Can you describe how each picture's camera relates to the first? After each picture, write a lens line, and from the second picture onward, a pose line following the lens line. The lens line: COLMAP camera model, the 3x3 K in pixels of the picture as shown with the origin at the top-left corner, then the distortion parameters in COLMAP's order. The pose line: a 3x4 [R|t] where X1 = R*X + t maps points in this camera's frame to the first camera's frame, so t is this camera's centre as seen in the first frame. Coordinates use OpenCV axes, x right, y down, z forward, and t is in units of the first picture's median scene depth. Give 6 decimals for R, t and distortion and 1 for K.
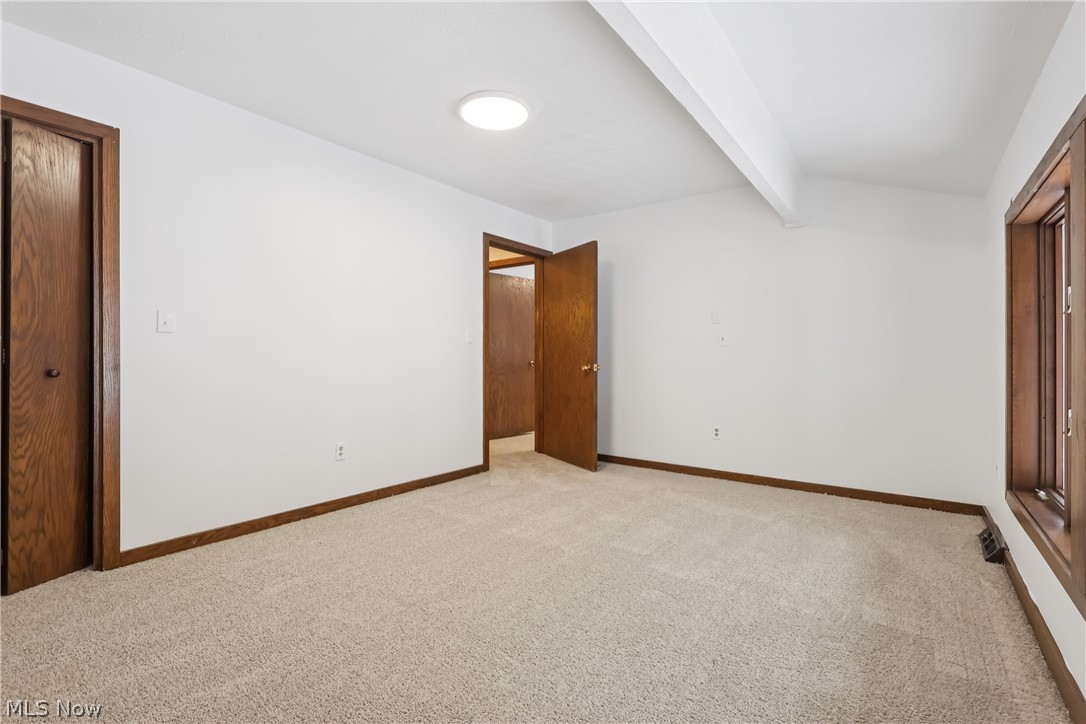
lens RADIAL K [[505.8, 0, 541.8], [0, 505.8, 358.2], [0, 0, 1]] dist [-0.001389, 0.000290]
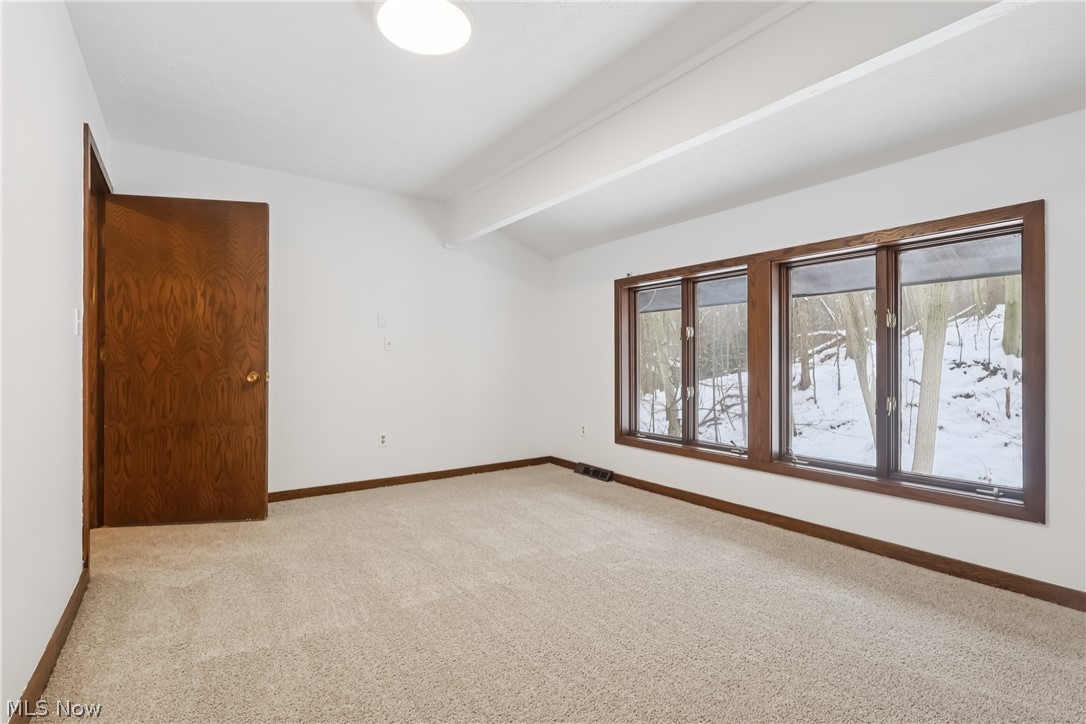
lens RADIAL K [[505.8, 0, 541.8], [0, 505.8, 358.2], [0, 0, 1]] dist [-0.001389, 0.000290]
pose [[0.304448, 0.002520, 0.952526, -0.489383], [0.000878, 0.999995, -0.002927, -0.006467], [-0.952529, 0.001727, 0.304444, 0.414047]]
